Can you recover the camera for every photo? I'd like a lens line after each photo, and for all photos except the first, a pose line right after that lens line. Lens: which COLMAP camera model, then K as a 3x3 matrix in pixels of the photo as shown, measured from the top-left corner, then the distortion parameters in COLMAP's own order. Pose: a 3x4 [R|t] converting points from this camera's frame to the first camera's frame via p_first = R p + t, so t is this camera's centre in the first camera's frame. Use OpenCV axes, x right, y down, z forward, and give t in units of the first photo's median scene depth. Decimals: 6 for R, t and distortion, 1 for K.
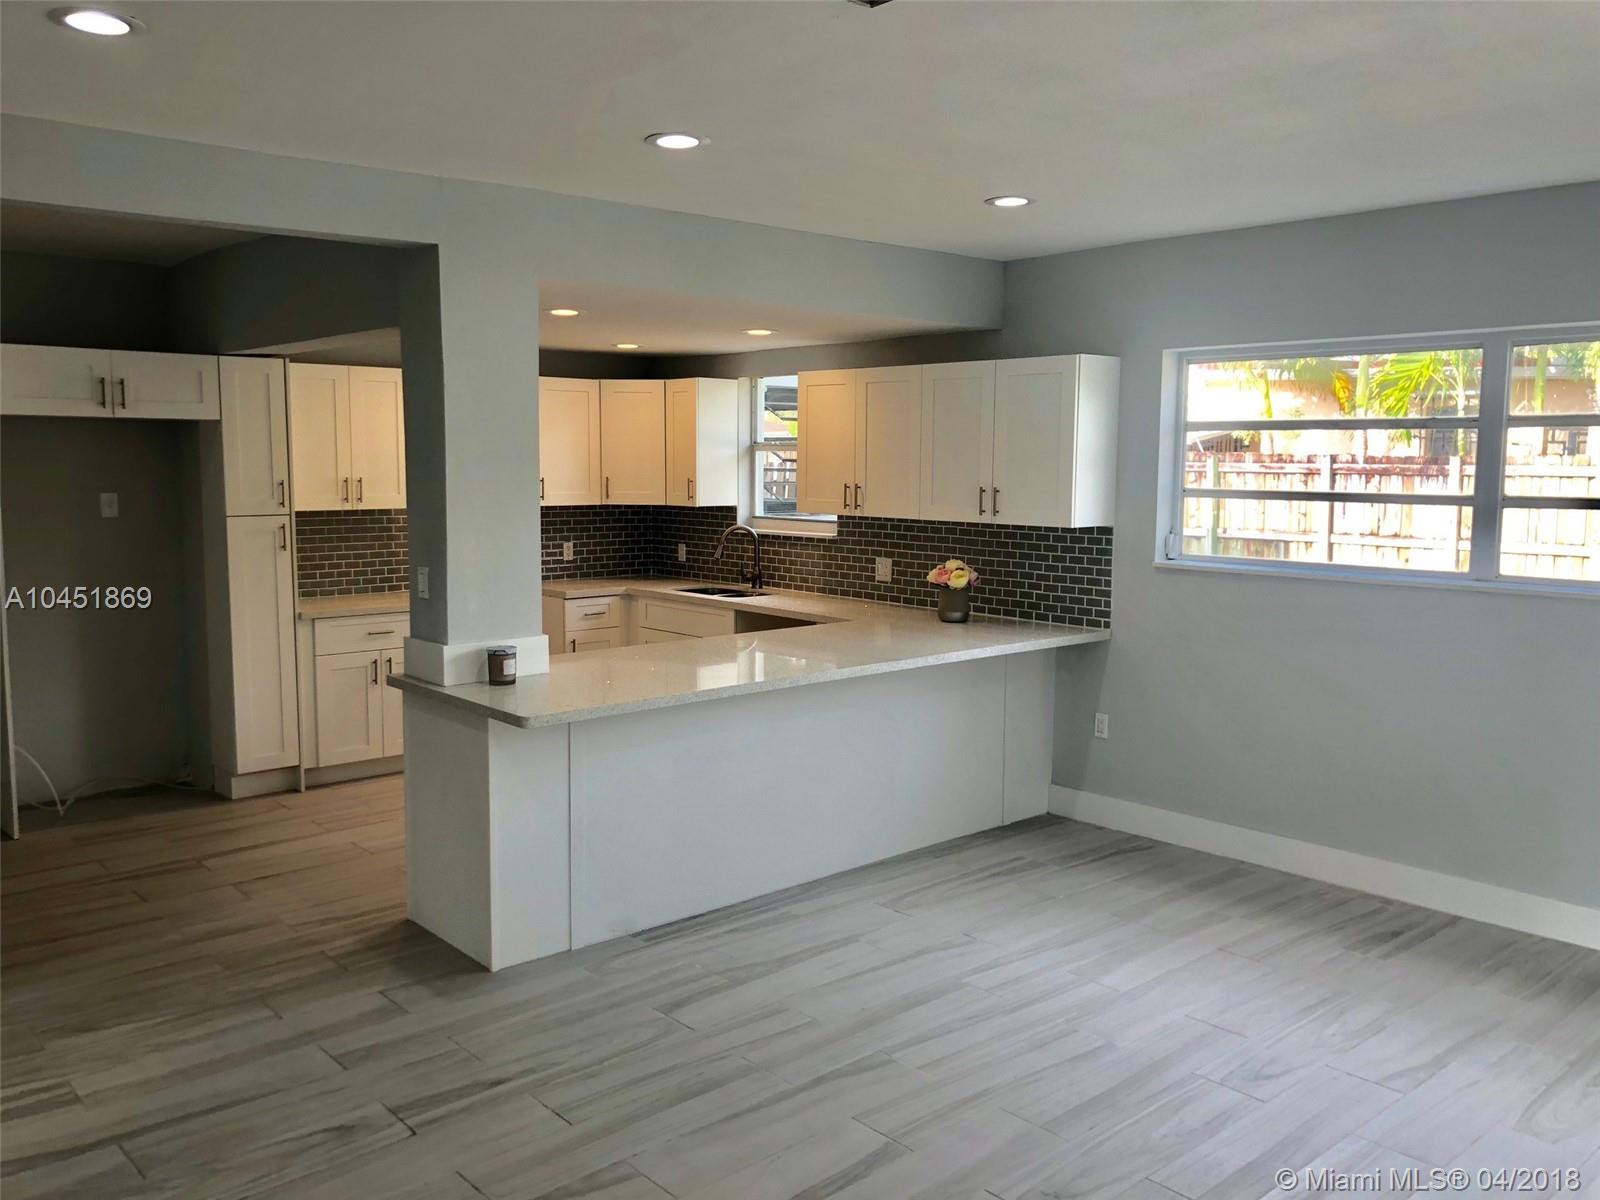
lens RADIAL K [[1319.3, 0, 800.0], [0, 1319.3, 600.0], [0, 0, 1]] dist [0.065279, 0.000492]
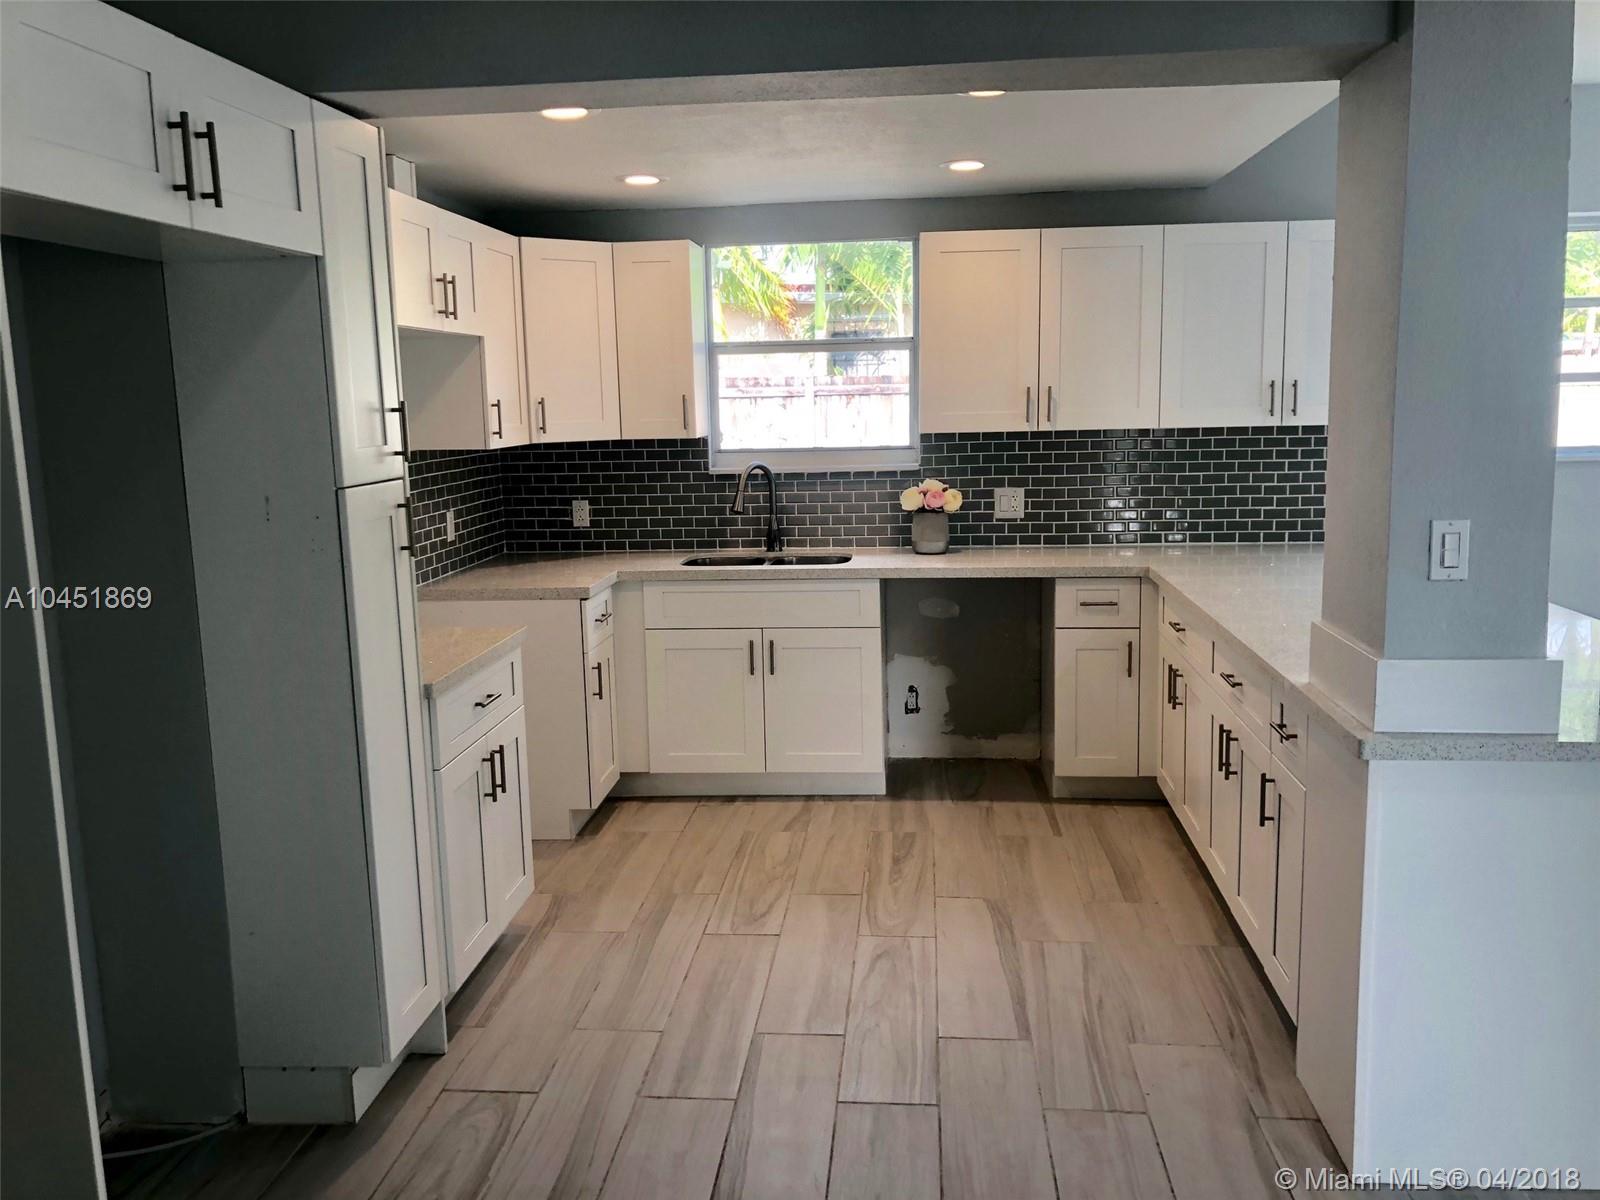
lens RADIAL K [[1319.3, 0, 800.0], [0, 1319.3, 600.0], [0, 0, 1]] dist [0.065279, 0.000492]
pose [[0.742931, -0.128485, 0.656921, -0.515680], [0.103571, 0.991651, 0.076822, -0.037560], [-0.661307, 0.010965, 0.750035, 0.495572]]
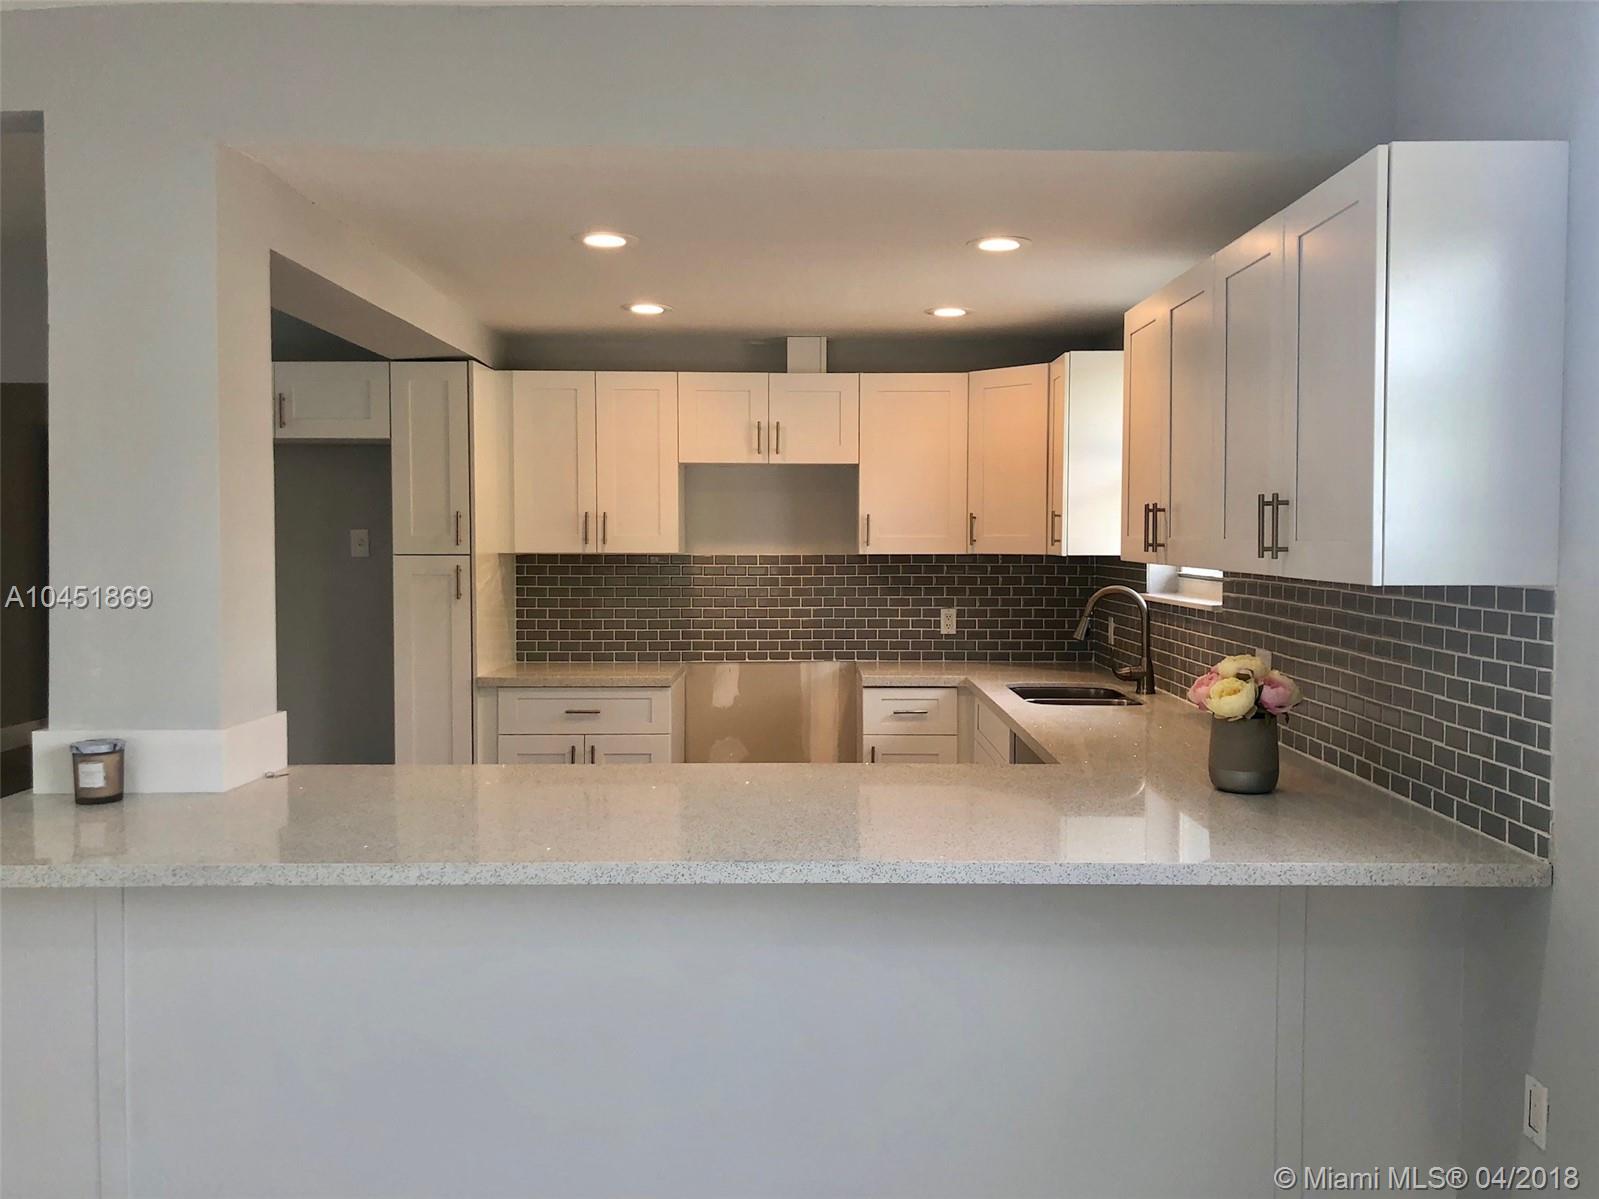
lens RADIAL K [[1341.3, 0, 799.5], [0, 1341.3, 599.5], [0, 0, 1]] dist [0.002735, -0.000861]
pose [[0.738074, 0.026550, -0.674197, 0.276159], [-0.068772, 0.996982, -0.036026, -0.019570], [0.671206, 0.072956, 0.737672, 0.473849]]
